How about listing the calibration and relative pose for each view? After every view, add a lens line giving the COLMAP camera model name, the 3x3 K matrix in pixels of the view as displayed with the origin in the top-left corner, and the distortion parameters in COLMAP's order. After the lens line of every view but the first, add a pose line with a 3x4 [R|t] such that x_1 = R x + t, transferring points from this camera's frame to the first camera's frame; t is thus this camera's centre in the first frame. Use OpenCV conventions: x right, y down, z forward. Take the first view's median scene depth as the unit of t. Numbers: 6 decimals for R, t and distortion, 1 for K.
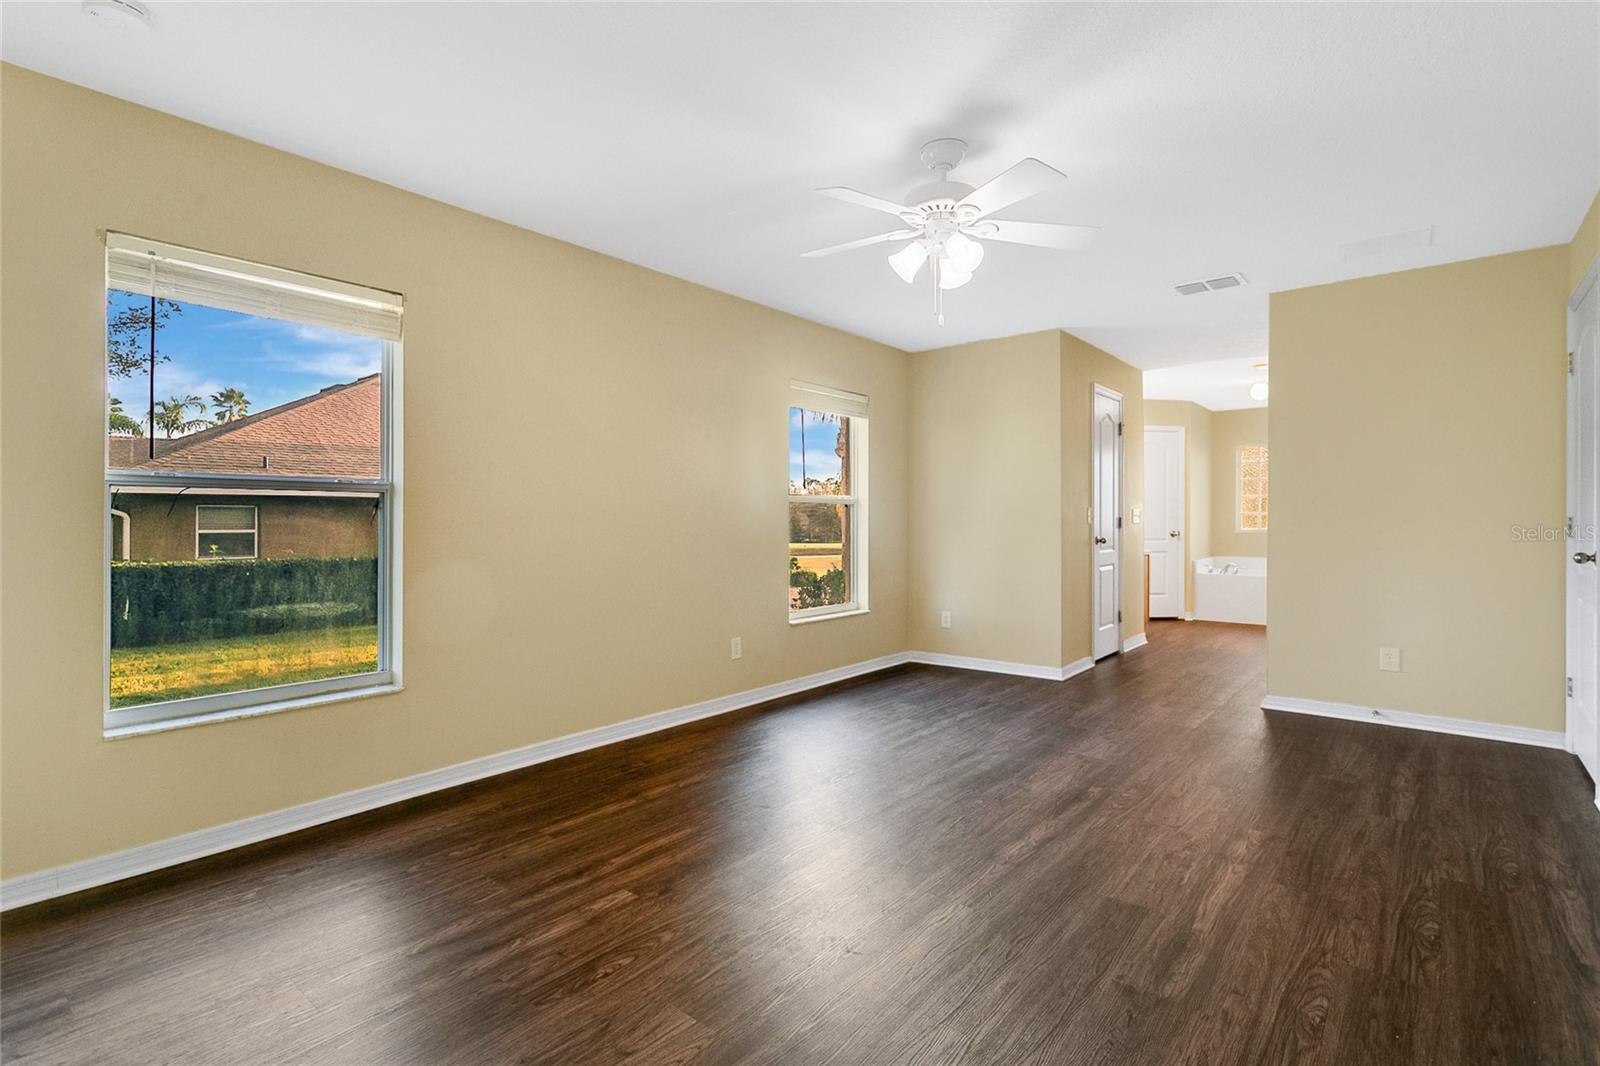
lens RADIAL K [[765.6, 0, 786.1], [0, 765.6, 523.7], [0, 0, 1]] dist [-0.000174, -0.000293]
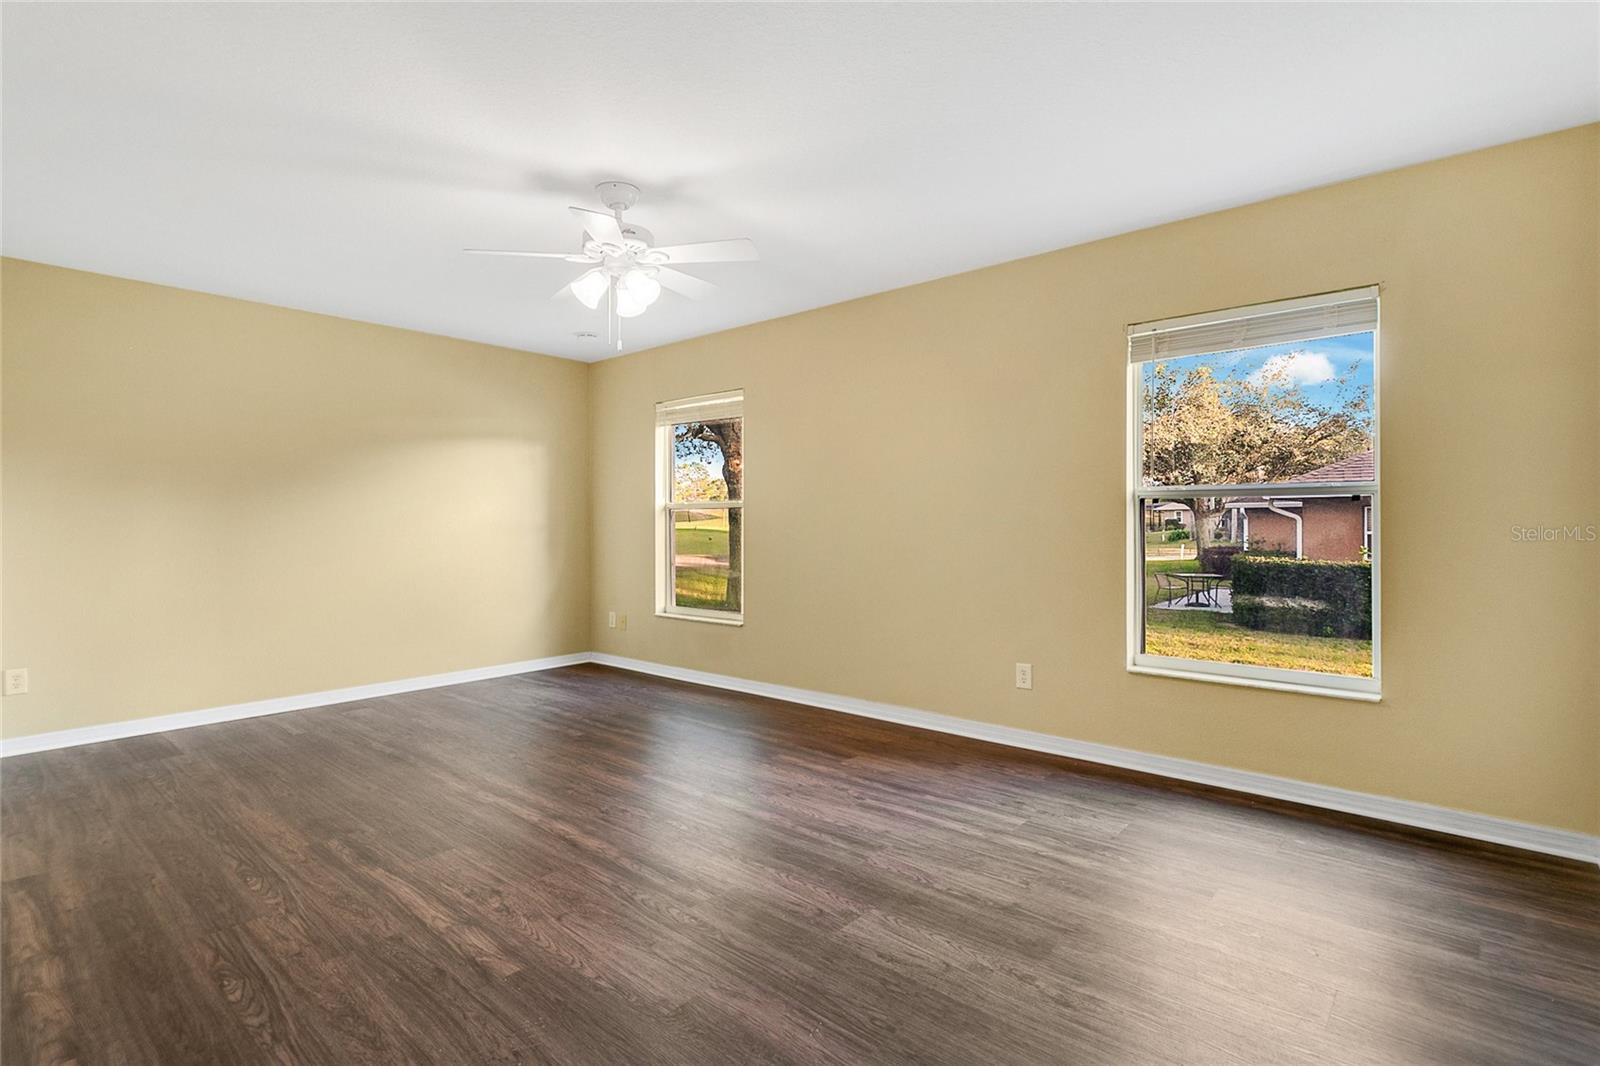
lens RADIAL K [[765.6, 0, 791.1], [0, 765.6, 531.1], [0, 0, 1]] dist [-0.000174, -0.000293]
pose [[-0.013046, 0.013297, -0.999826, 1.501185], [-0.001151, 0.999911, 0.013313, -0.016309], [0.999914, 0.001324, -0.013029, 1.450673]]
